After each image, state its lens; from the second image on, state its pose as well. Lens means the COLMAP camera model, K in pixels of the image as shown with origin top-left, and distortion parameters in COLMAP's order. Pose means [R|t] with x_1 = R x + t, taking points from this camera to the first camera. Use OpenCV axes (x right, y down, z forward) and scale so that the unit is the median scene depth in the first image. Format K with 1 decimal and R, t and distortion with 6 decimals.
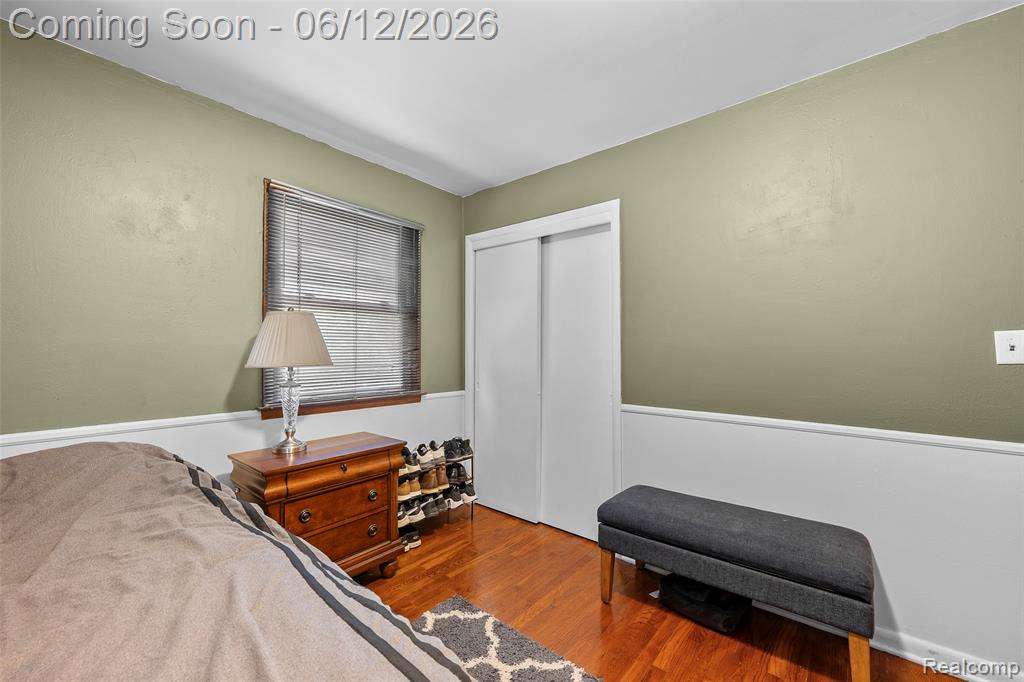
lens RADIAL K [[412.8, 0, 511.1], [0, 412.8, 341.4], [0, 0, 1]] dist [-0.001634, -0.000316]
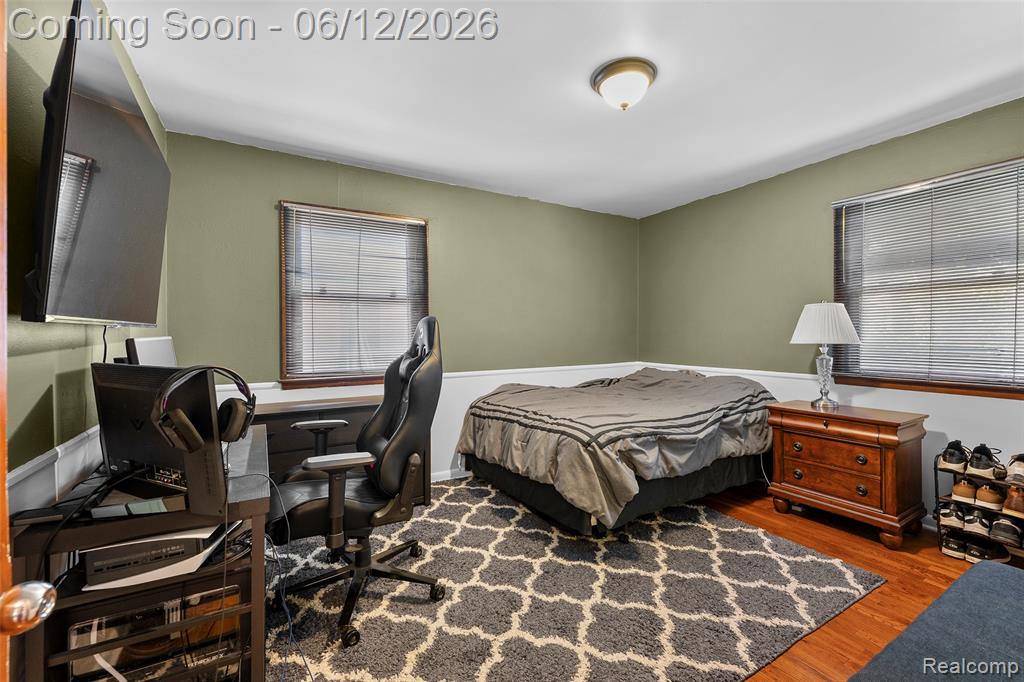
lens RADIAL K [[412.8, 0, 510.0], [0, 412.8, 336.7], [0, 0, 1]] dist [-0.001634, -0.000316]
pose [[-0.334545, 0.007239, -0.942352, 1.073482], [0.026980, 0.999634, -0.001899, 0.012807], [0.941994, -0.026060, -0.334618, 0.487783]]
